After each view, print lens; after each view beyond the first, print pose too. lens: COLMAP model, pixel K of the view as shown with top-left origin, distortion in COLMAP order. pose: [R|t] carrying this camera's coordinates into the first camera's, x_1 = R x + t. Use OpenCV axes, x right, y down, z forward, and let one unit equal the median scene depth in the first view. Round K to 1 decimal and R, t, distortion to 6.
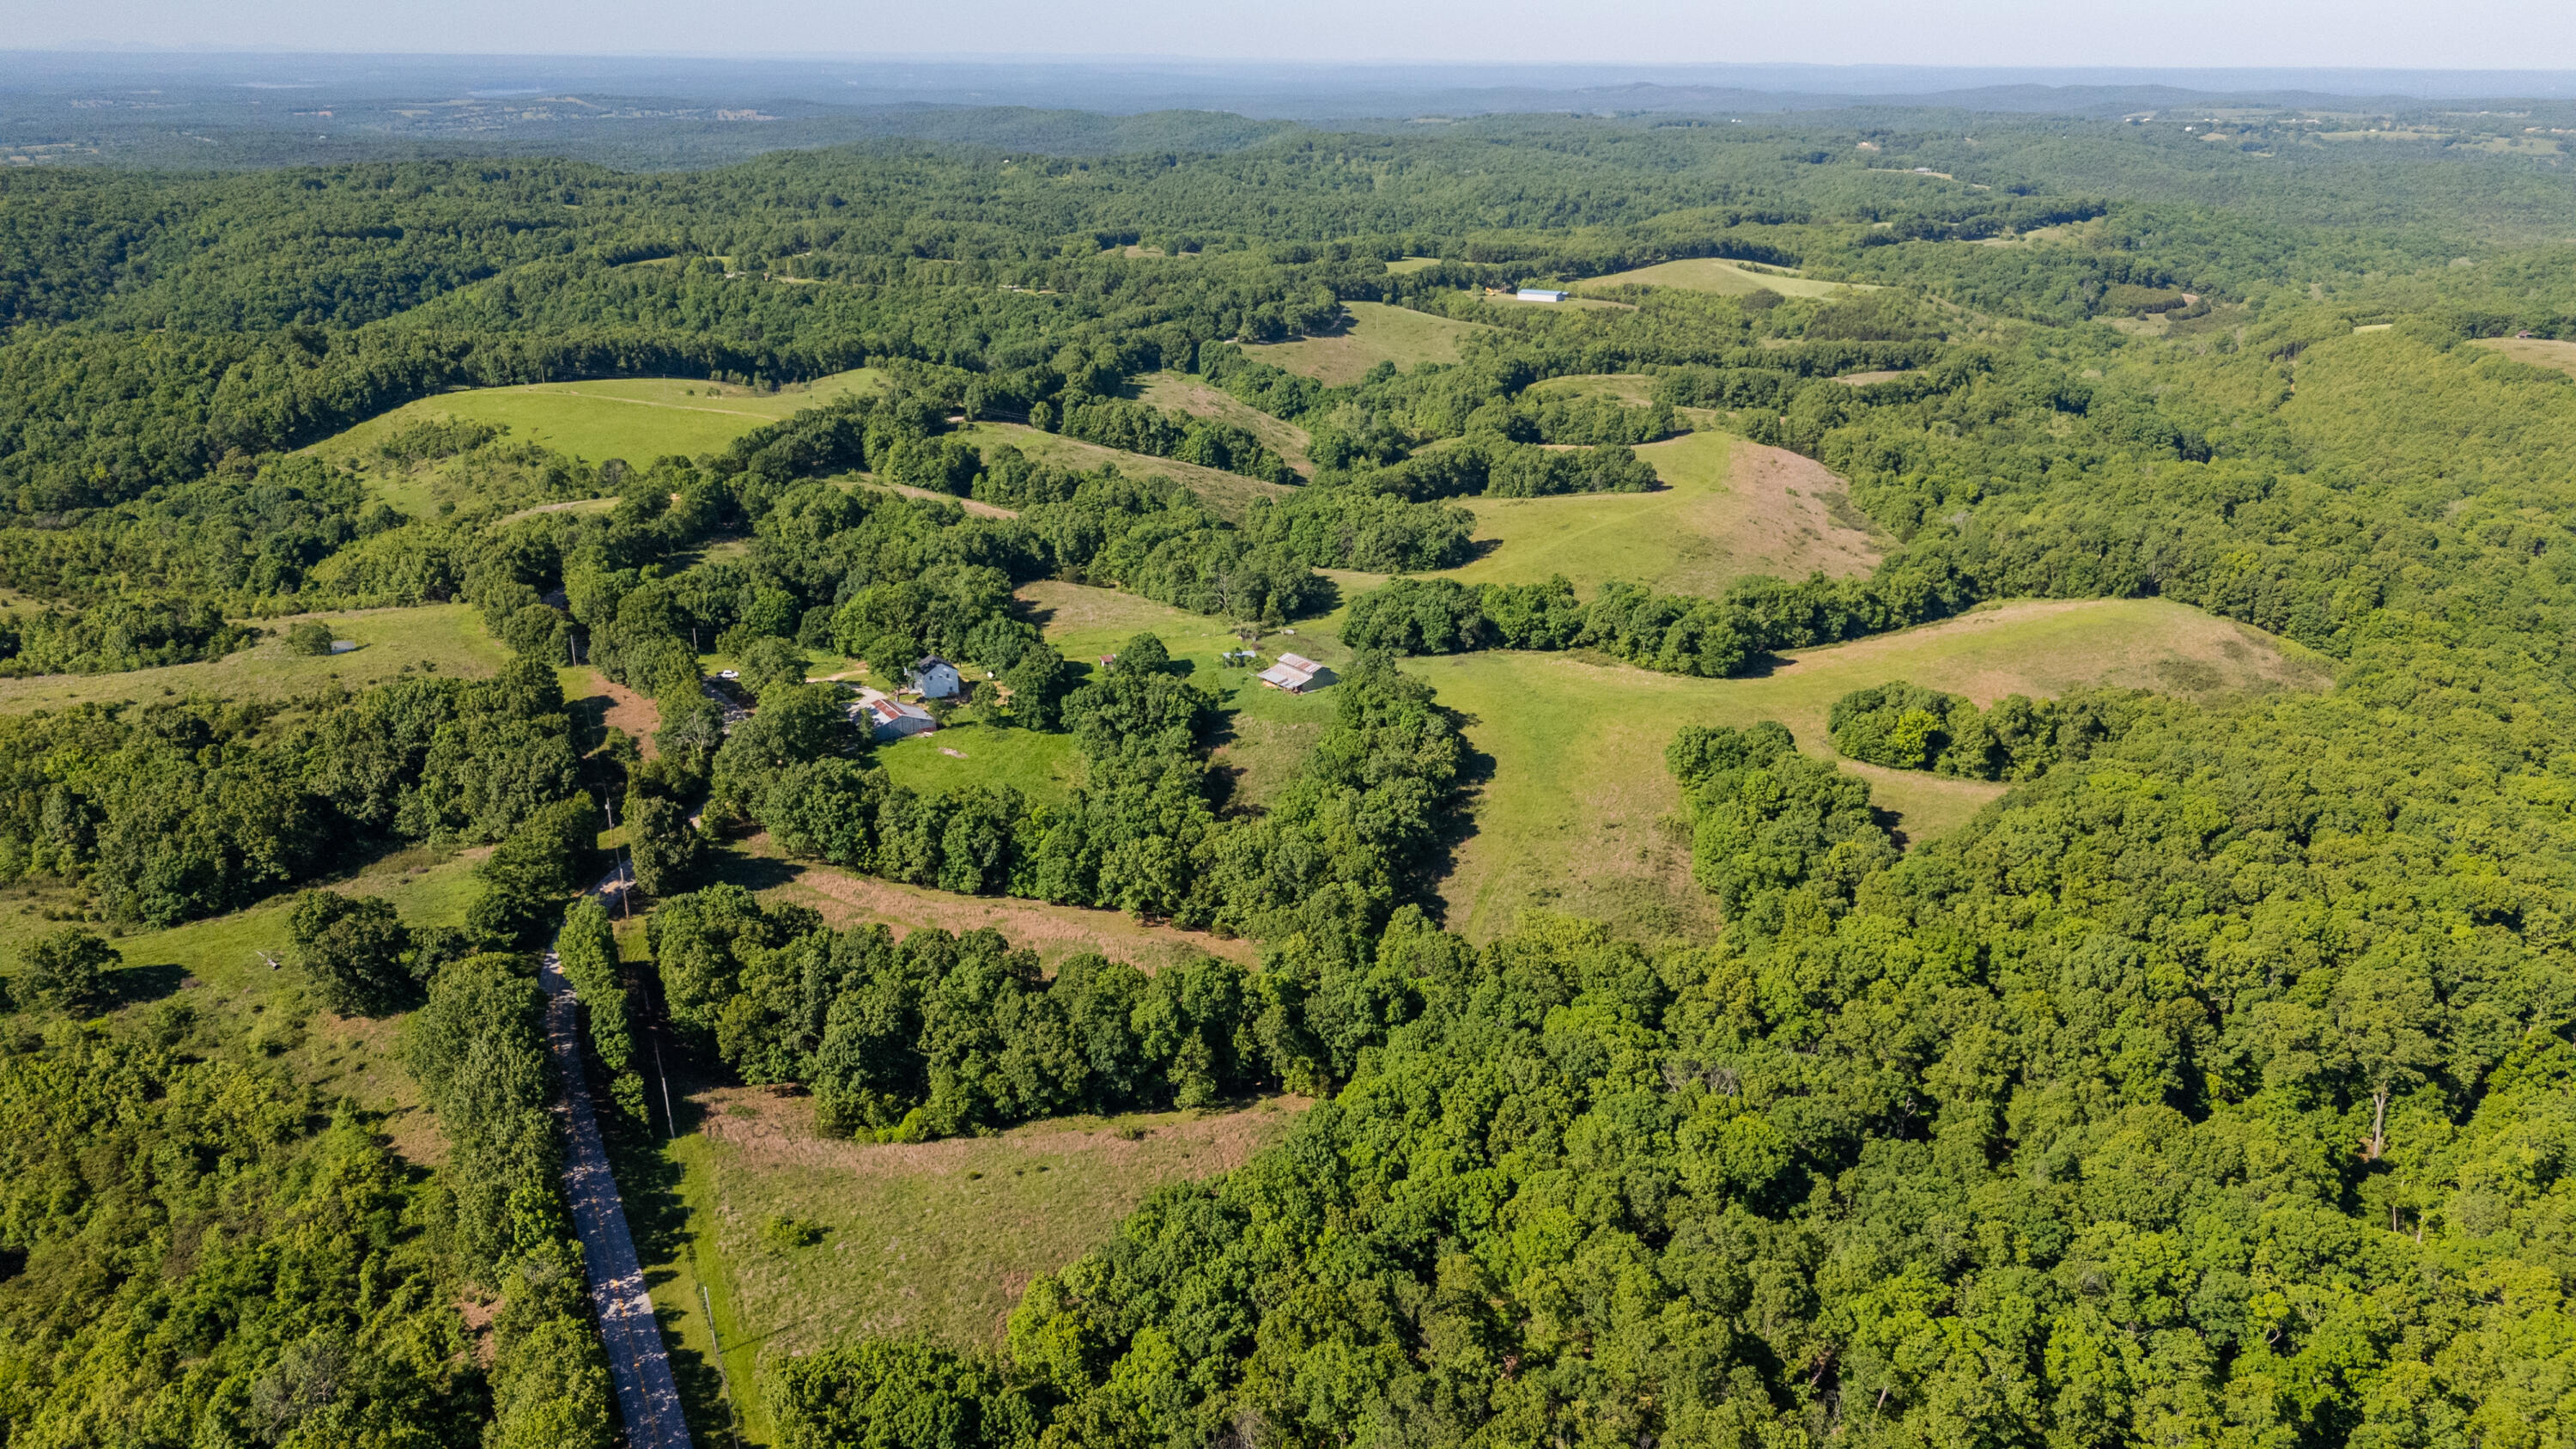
lens RADIAL K [[1887.4, 0, 1297.8], [0, 1887.4, 735.3], [0, 0, 1]] dist [0.082809, -0.092347]
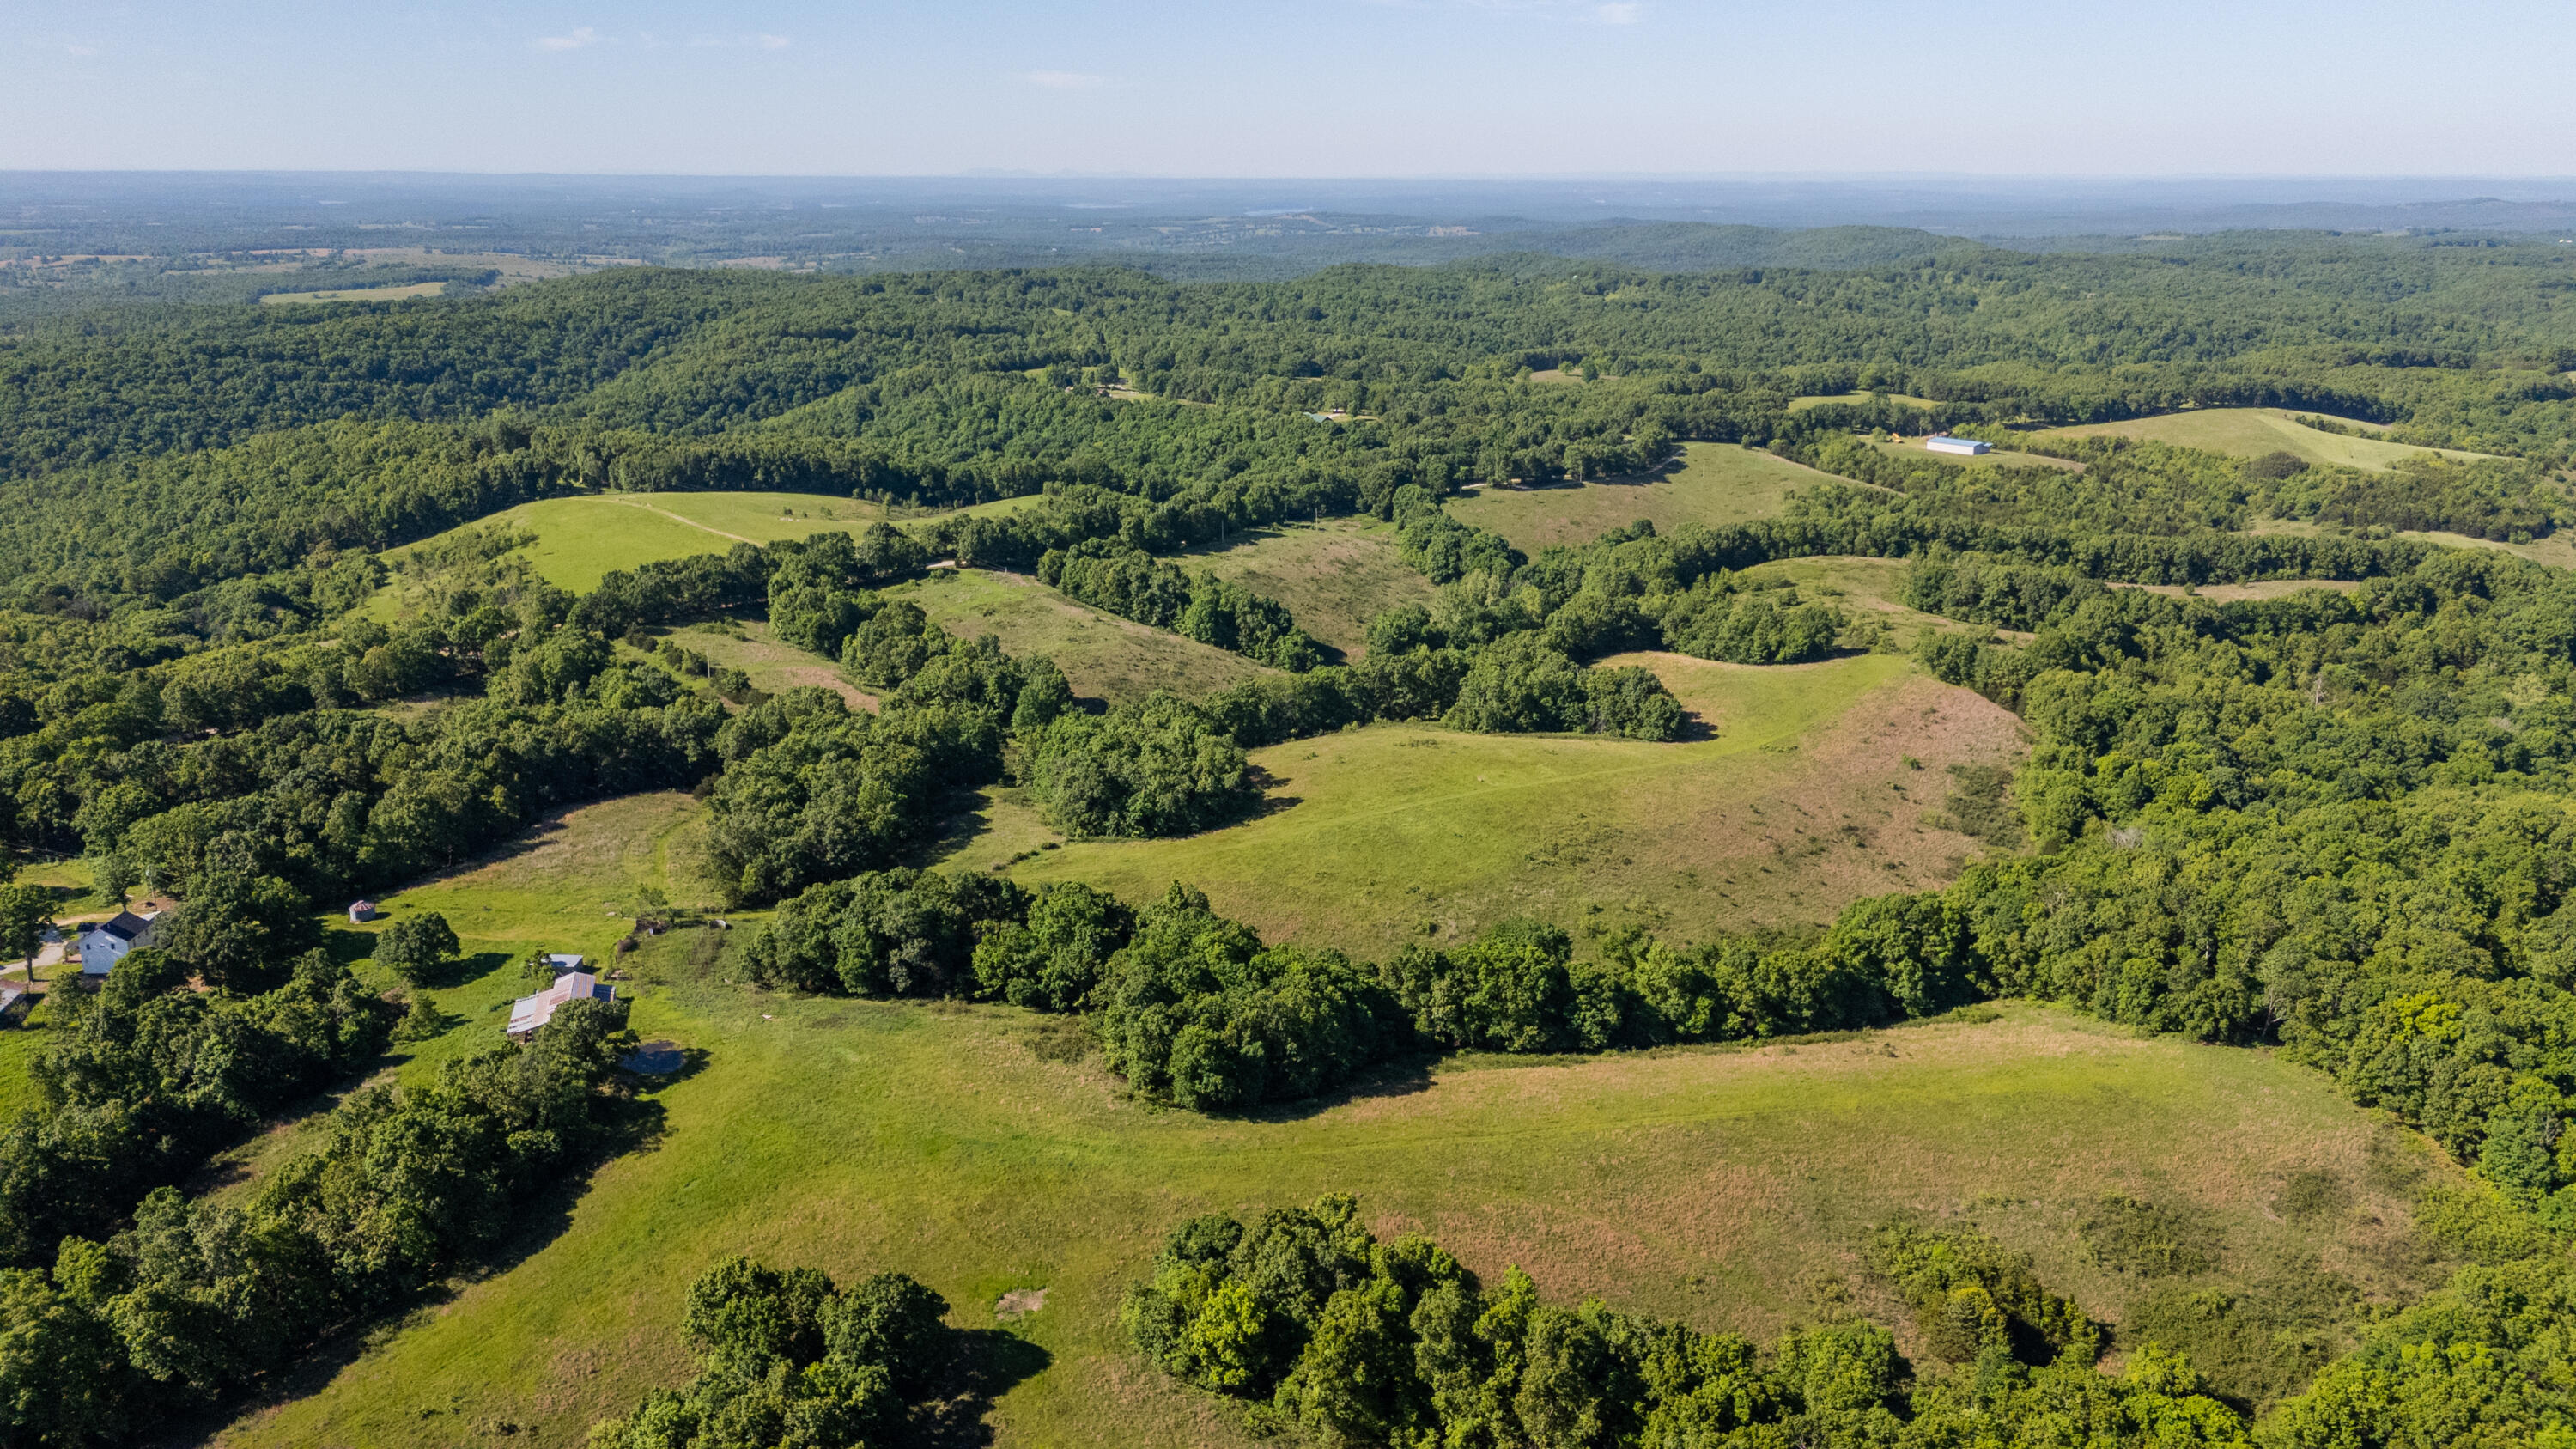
lens RADIAL K [[1887.4, 0, 1297.8], [0, 1887.4, 735.3], [0, 0, 1]] dist [0.082809, -0.092347]
pose [[0.928420, 0.104123, -0.356643, 0.233839], [-0.124280, 0.991664, -0.034010, -0.068182], [0.350128, 0.075899, 0.933622, 0.225305]]
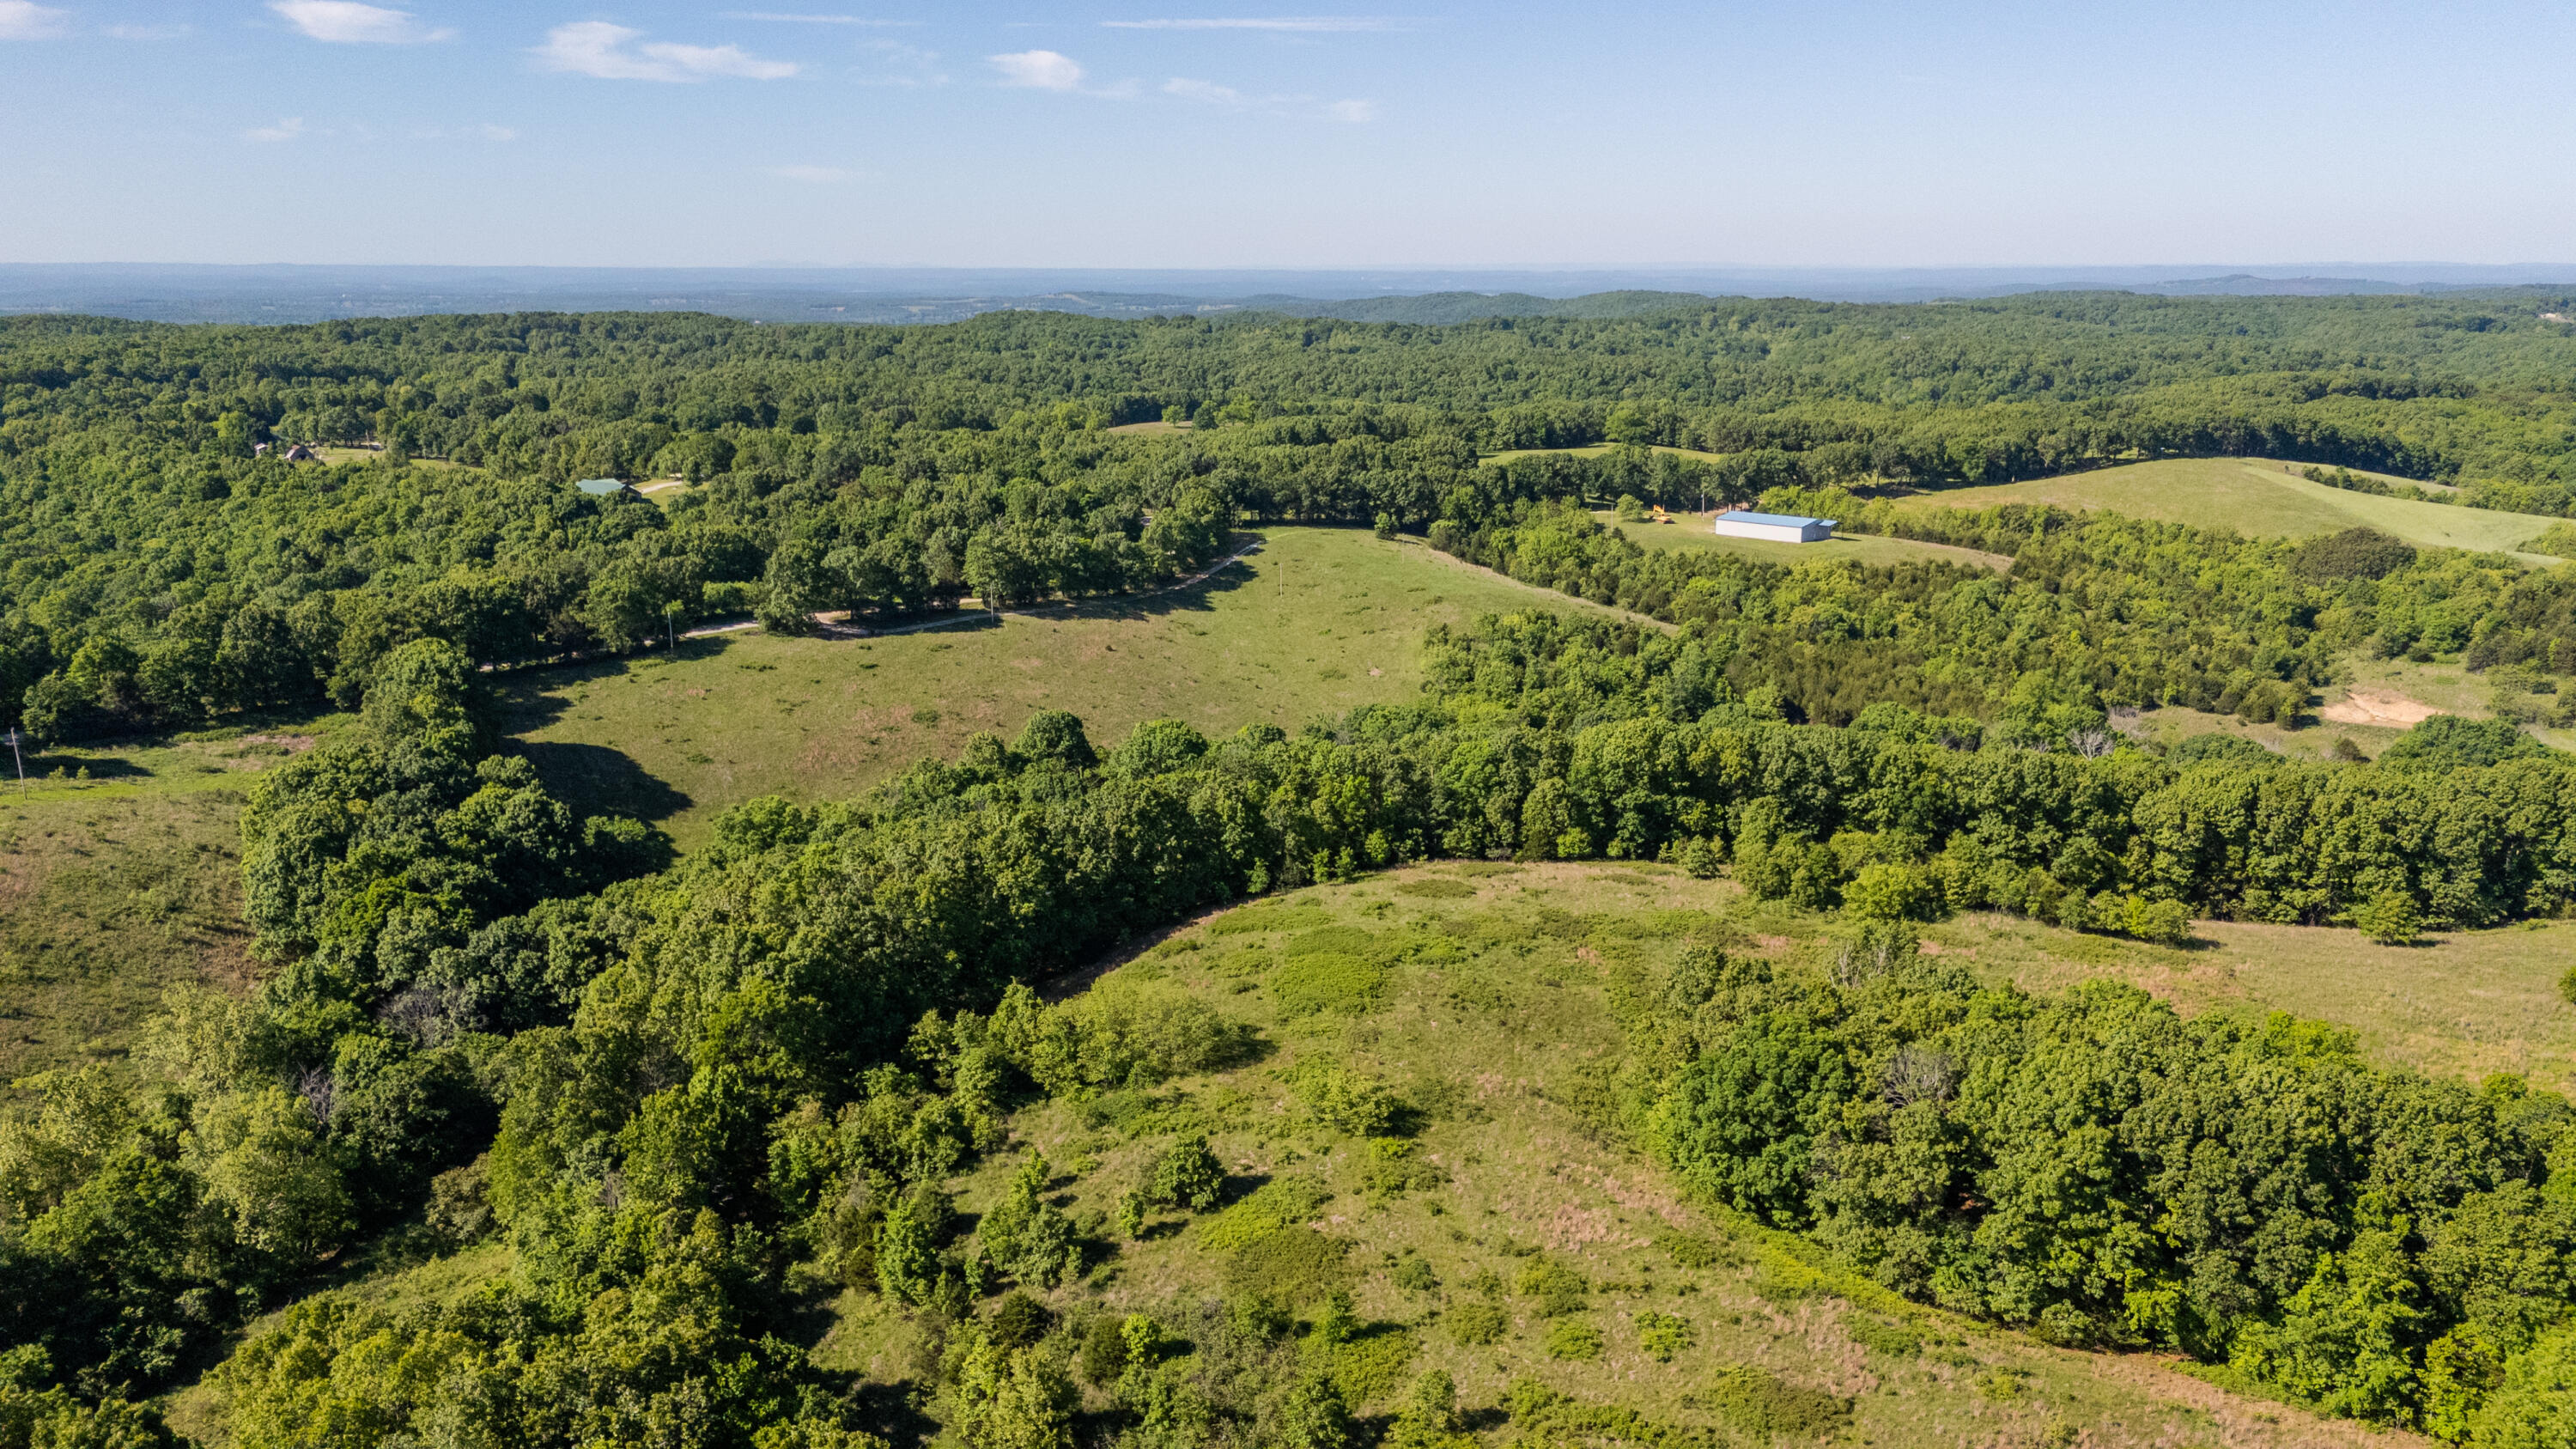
lens RADIAL K [[1887.9, 0, 1318.7], [0, 1887.9, 730.9], [0, 0, 1]] dist [0.158463, -0.203134]
pose [[0.964198, 0.060377, -0.258219, 0.198874], [-0.087120, 0.991809, -0.093403, -0.188928], [0.250465, 0.112555, 0.961561, 0.779107]]
